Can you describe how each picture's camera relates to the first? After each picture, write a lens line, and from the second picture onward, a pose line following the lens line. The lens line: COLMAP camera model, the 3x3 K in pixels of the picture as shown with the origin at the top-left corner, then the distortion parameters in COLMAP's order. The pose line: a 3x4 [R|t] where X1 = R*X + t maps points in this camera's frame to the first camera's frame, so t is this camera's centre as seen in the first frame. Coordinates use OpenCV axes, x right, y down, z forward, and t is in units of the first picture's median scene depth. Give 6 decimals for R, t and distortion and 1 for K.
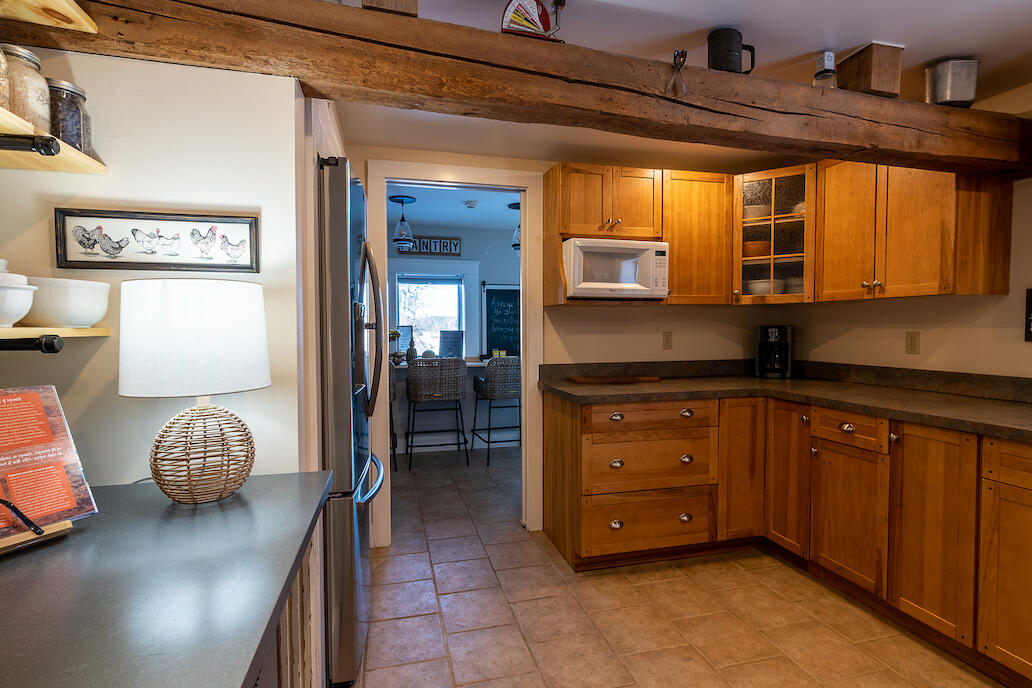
lens RADIAL K [[503.6, 0, 511.9], [0, 503.6, 343.7], [0, 0, 1]] dist [0.004735, 0.002037]
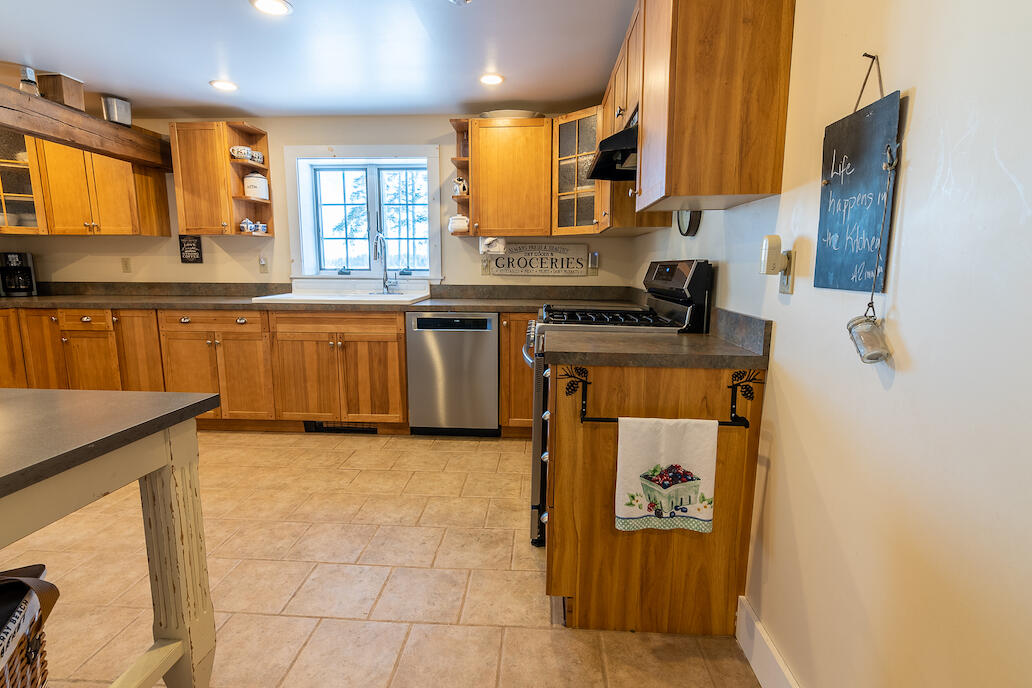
lens RADIAL K [[503.6, 0, 507.2], [0, 503.6, 344.8], [0, 0, 1]] dist [0.004735, 0.002037]
pose [[0.310928, -0.147564, 0.938908, -0.397504], [0.027616, 0.988859, 0.146270, 0.053078], [-0.950032, -0.019551, 0.311539, -0.705532]]
